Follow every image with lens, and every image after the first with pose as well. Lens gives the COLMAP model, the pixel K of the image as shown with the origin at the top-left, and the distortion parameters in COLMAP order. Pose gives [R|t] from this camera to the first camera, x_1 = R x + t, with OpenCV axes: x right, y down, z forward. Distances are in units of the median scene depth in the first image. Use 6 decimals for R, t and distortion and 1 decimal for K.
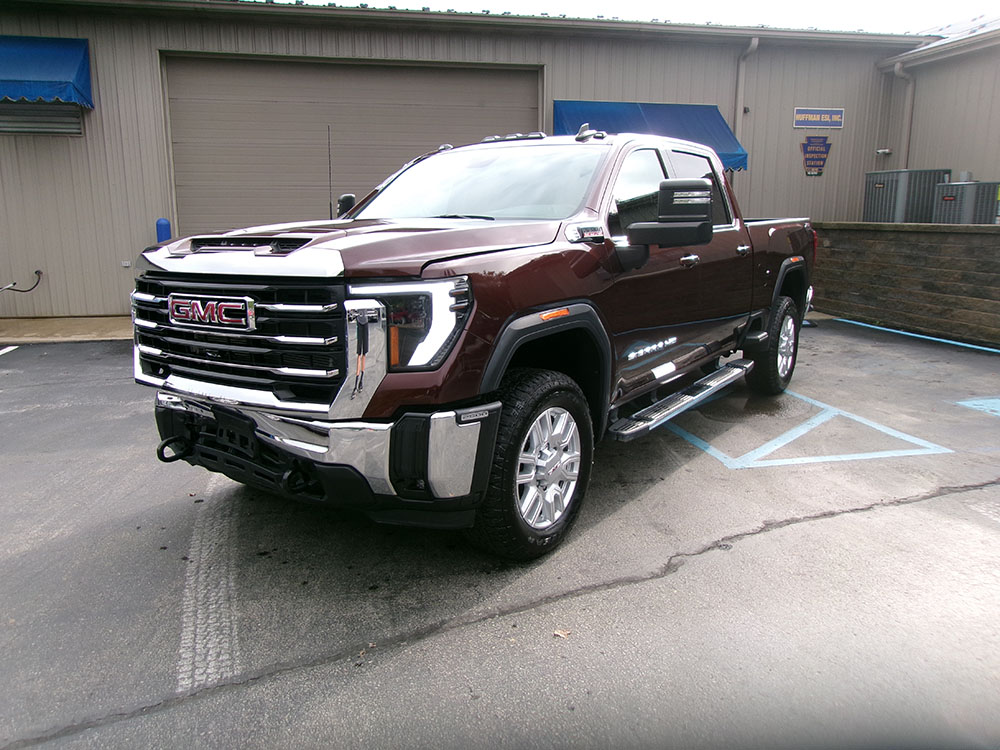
lens RADIAL K [[777.0, 0, 493.0], [0, 777.0, 383.4], [0, 0, 1]] dist [-0.038904, 0.060170]
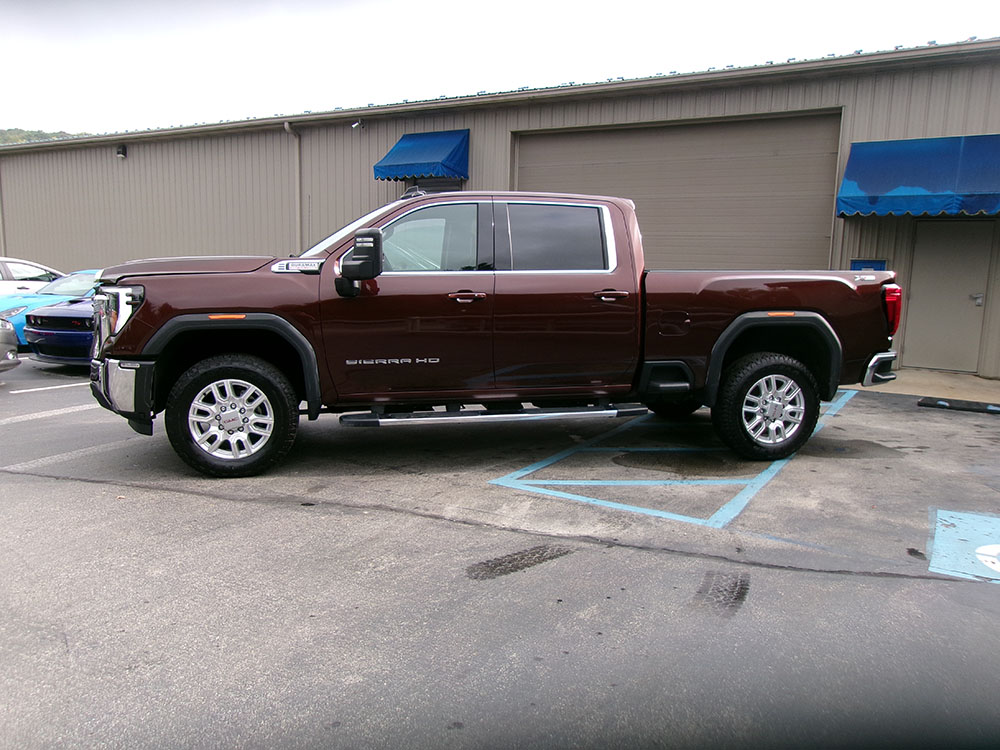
lens RADIAL K [[777.0, 0, 530.3], [0, 777.0, 409.2], [0, 0, 1]] dist [-0.038904, 0.060170]
pose [[0.730988, 0.145425, -0.666714, 0.713171], [-0.166898, 0.985456, 0.031961, -0.026433], [0.661665, 0.087910, 0.744628, 0.128712]]
